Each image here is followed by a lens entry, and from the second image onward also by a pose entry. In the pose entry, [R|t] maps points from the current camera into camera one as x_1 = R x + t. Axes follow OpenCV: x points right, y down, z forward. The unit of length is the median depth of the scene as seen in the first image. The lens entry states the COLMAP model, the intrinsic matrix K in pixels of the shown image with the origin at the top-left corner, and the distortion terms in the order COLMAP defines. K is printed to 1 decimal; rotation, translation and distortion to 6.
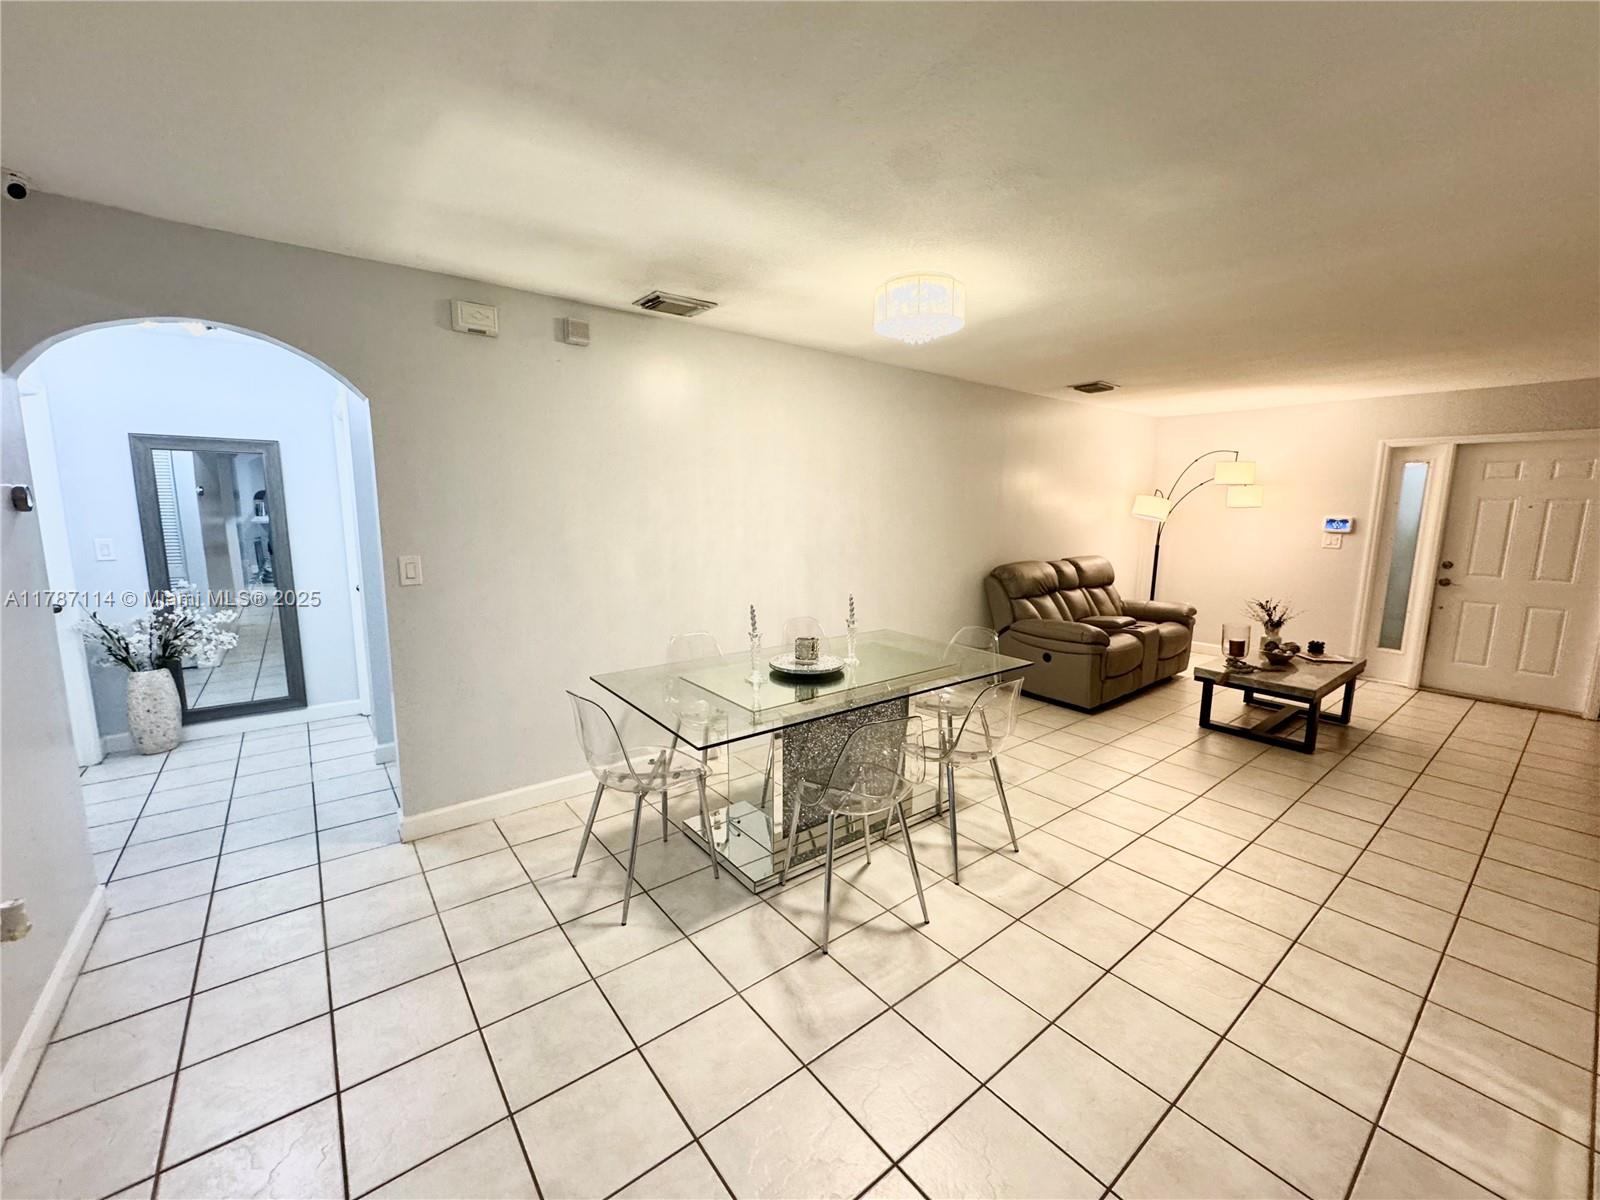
lens RADIAL K [[636.9, 0, 801.3], [0, 636.9, 598.9], [0, 0, 1]] dist [-0.002314, -0.000222]
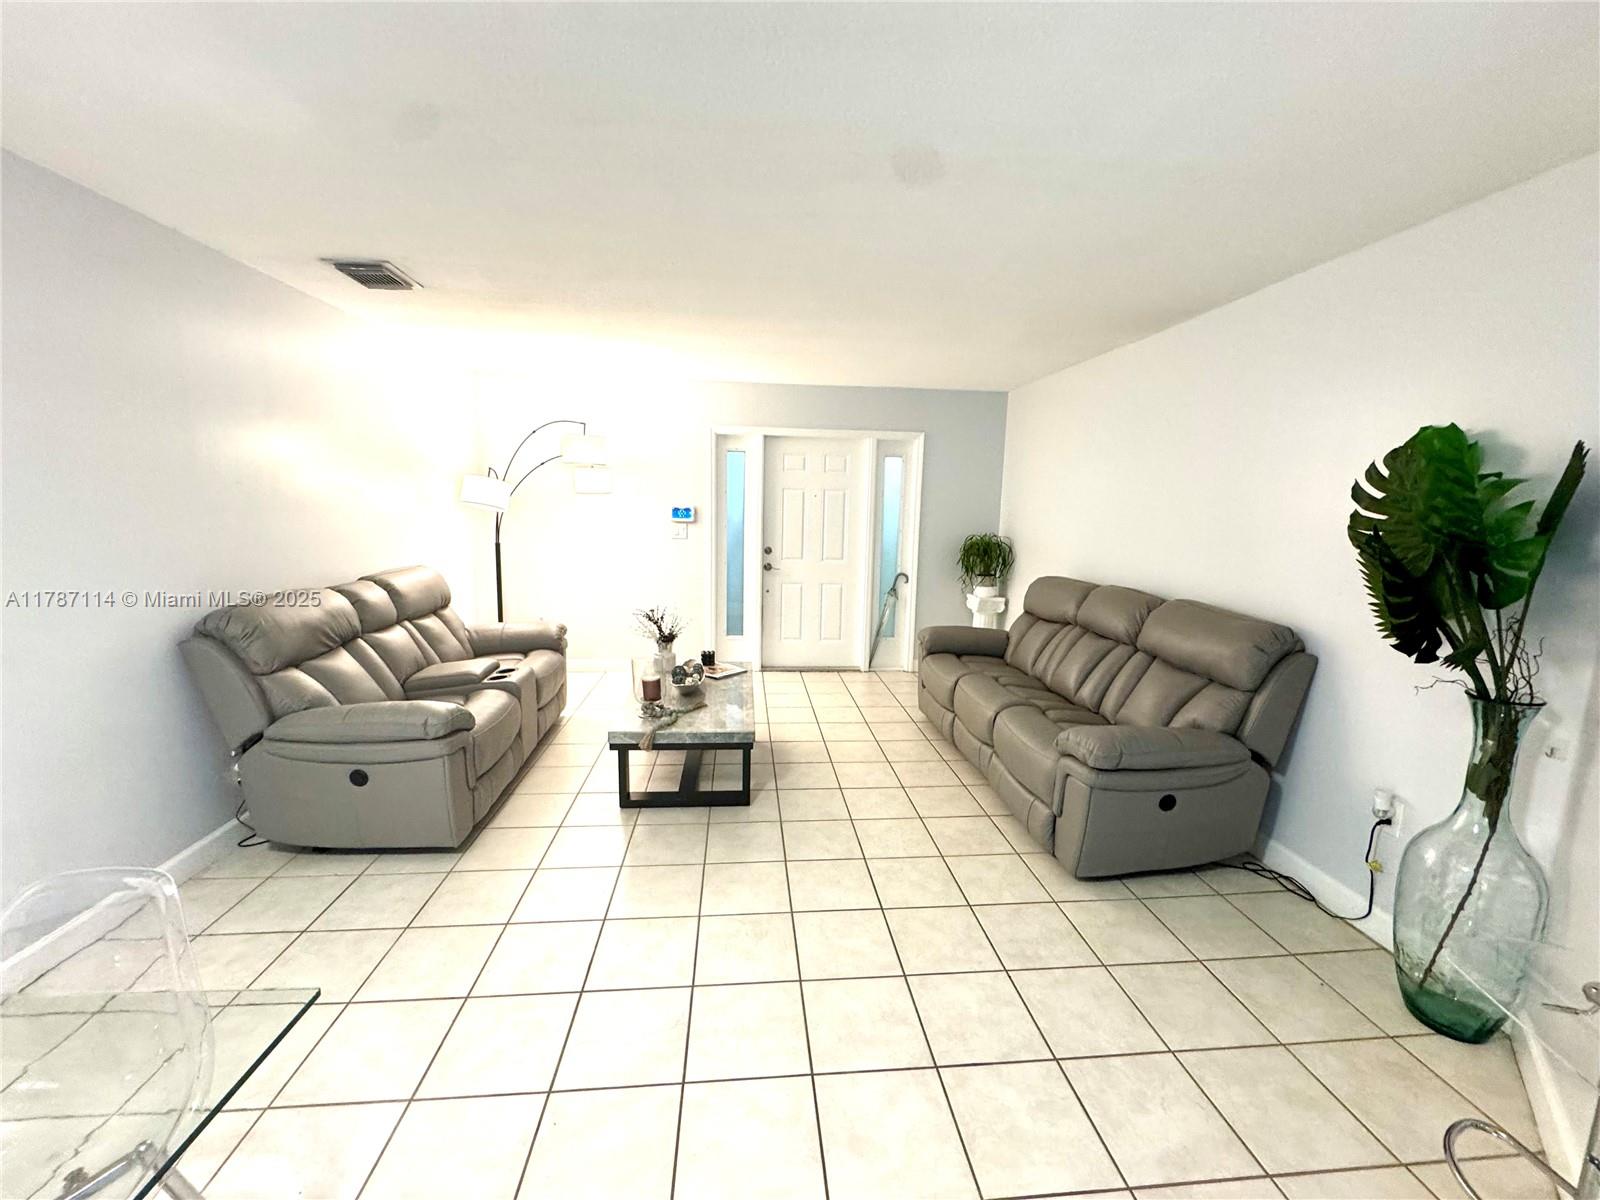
lens RADIAL K [[636.9, 0, 801.3], [0, 636.9, 598.9], [0, 0, 1]] dist [-0.002314, -0.000222]
pose [[0.540052, -0.124506, 0.832371, 0.159090], [0.106692, 0.991146, 0.079033, -0.053283], [-0.834842, 0.046125, 0.548554, 0.387201]]
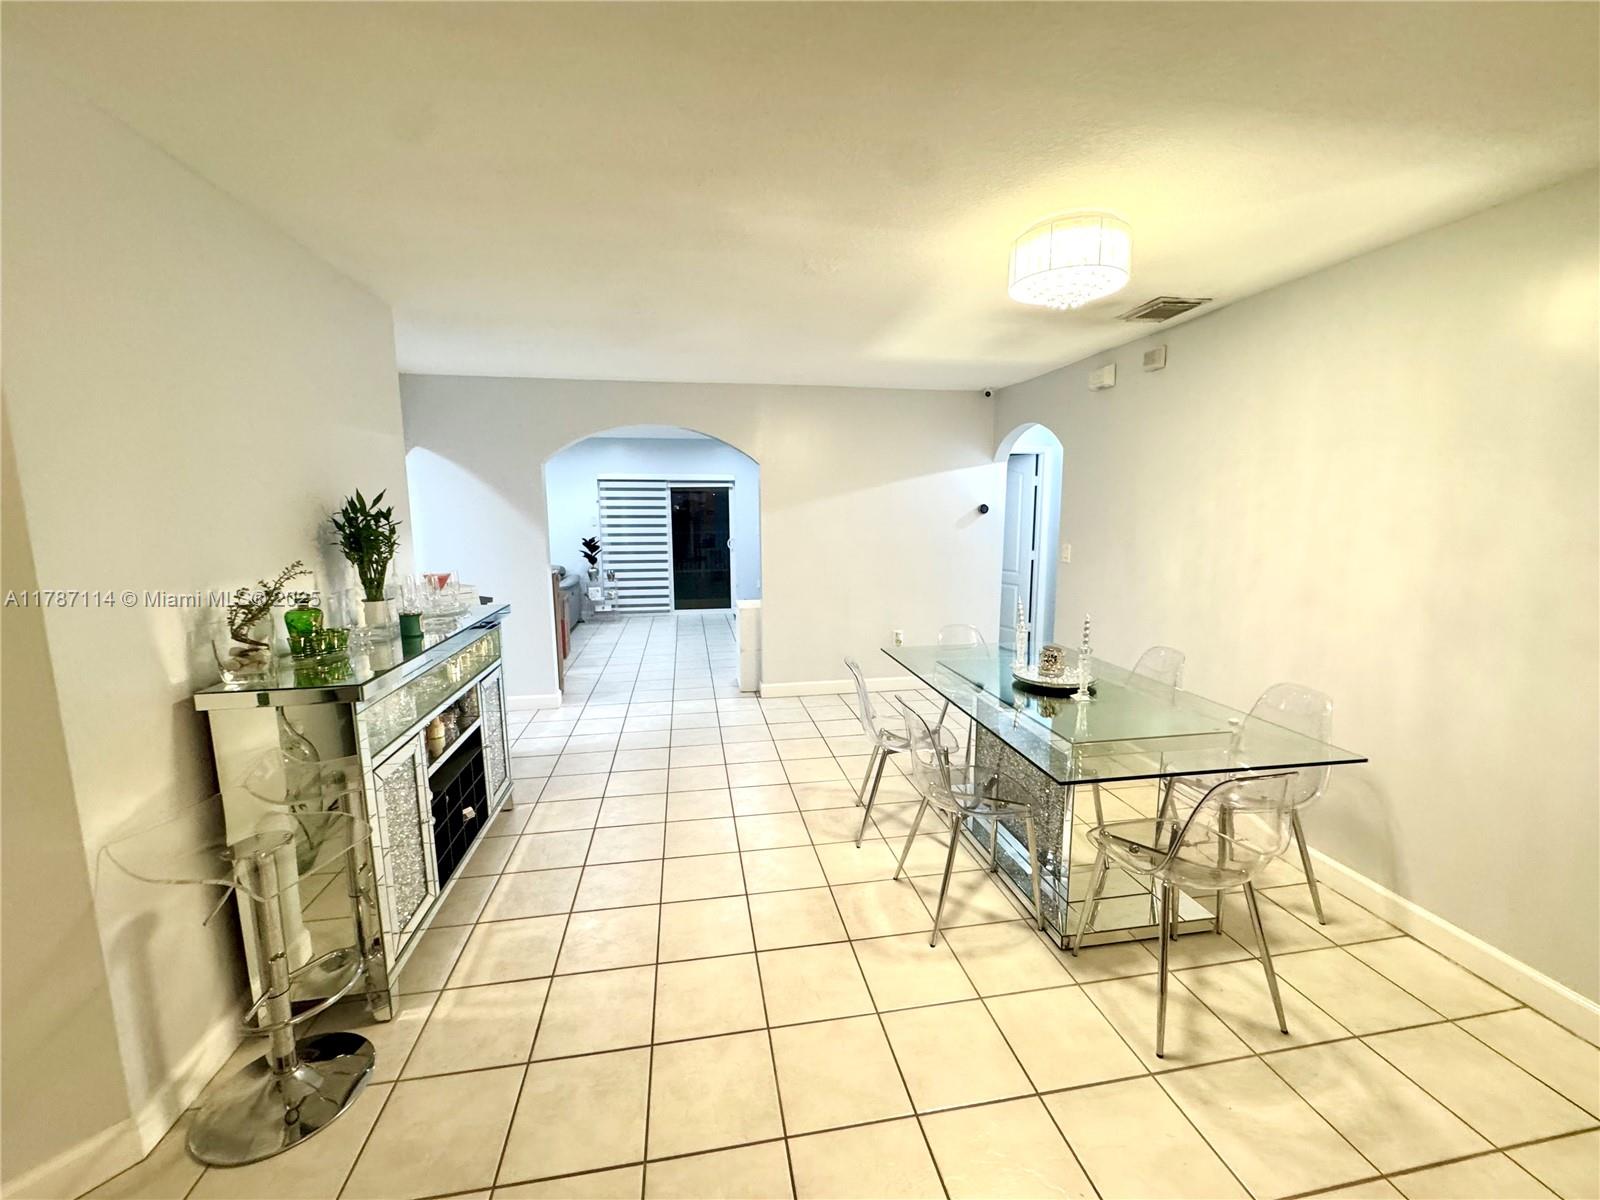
lens RADIAL K [[636.9, 0, 801.3], [0, 636.9, 598.9], [0, 0, 1]] dist [-0.002314, -0.000222]
pose [[-0.470111, 0.116103, -0.874938, 0.589927], [-0.129530, 0.971501, 0.198514, -0.088385], [0.873051, 0.206655, -0.441674, 0.623152]]
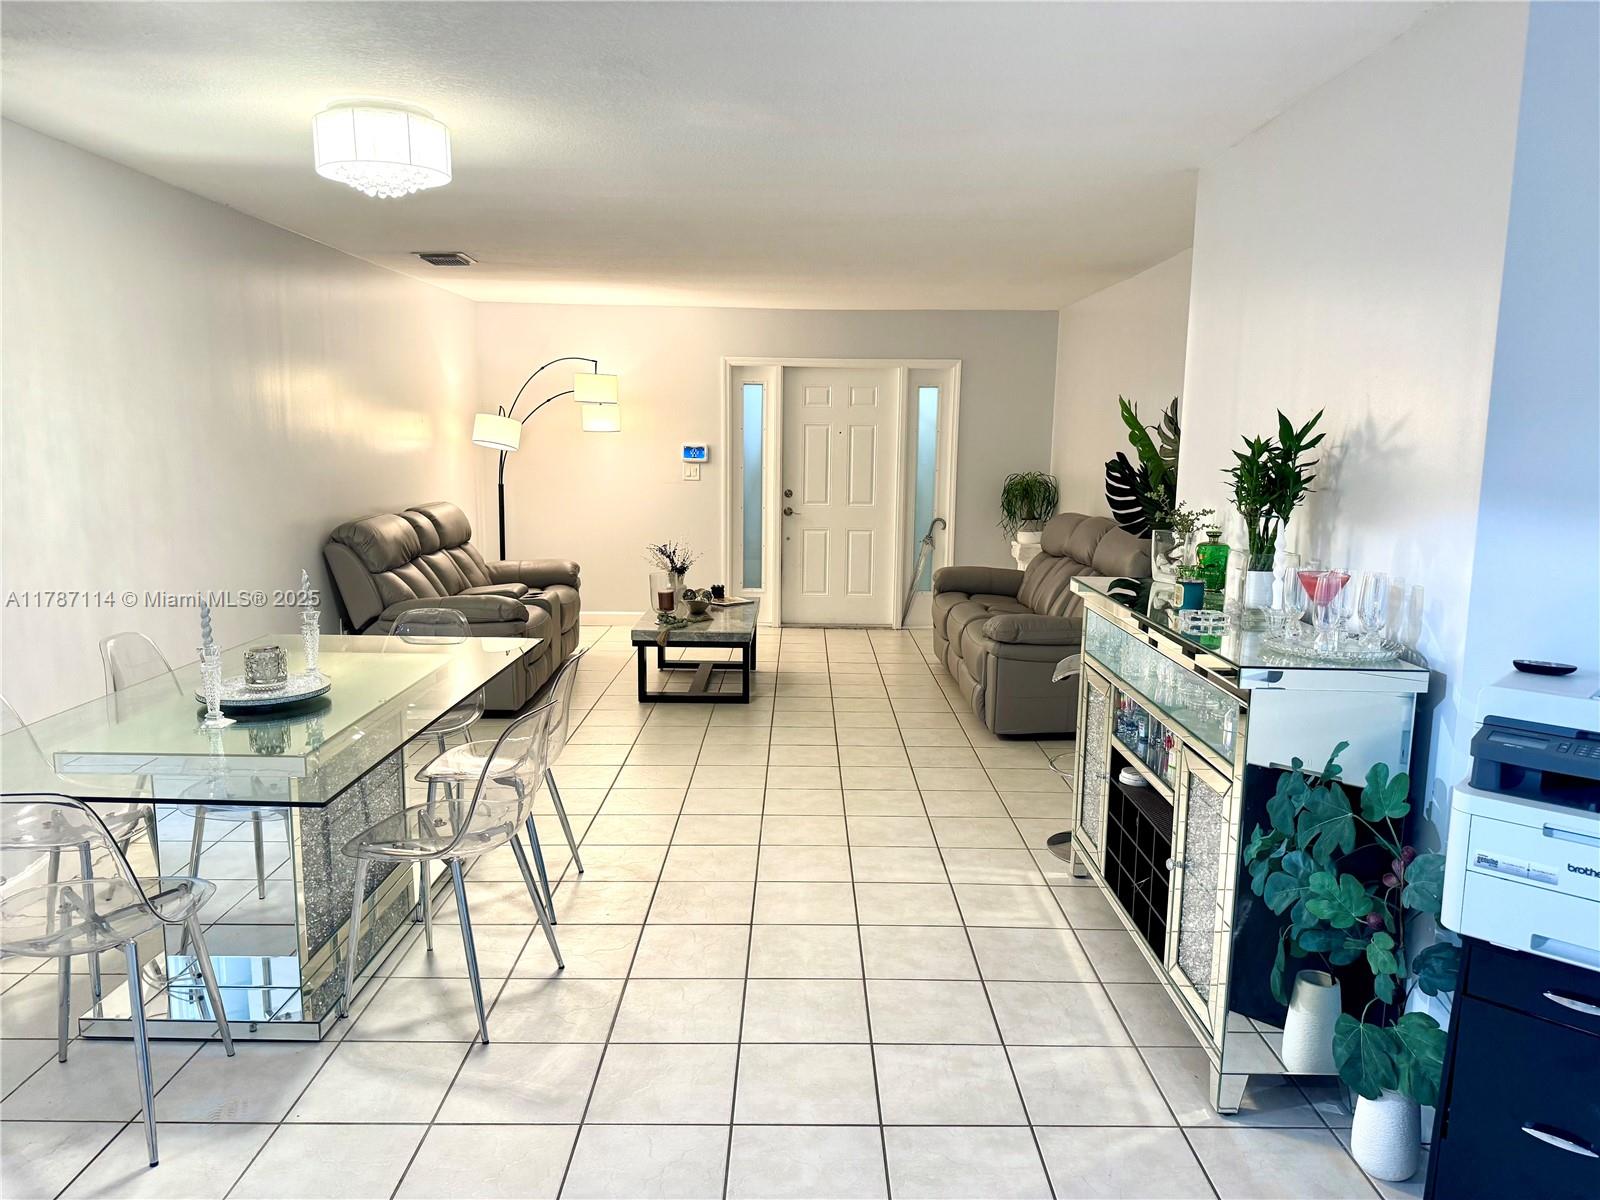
lens RADIAL K [[1111.2, 0, 800.0], [0, 1111.2, 600.0], [0, 0, 1]] dist [0.122492, -0.186261]
pose [[0.617438, -0.117559, 0.777785, -0.303635], [0.107543, 0.992101, 0.064579, -0.000459], [-0.779233, 0.043772, 0.625204, -0.056359]]
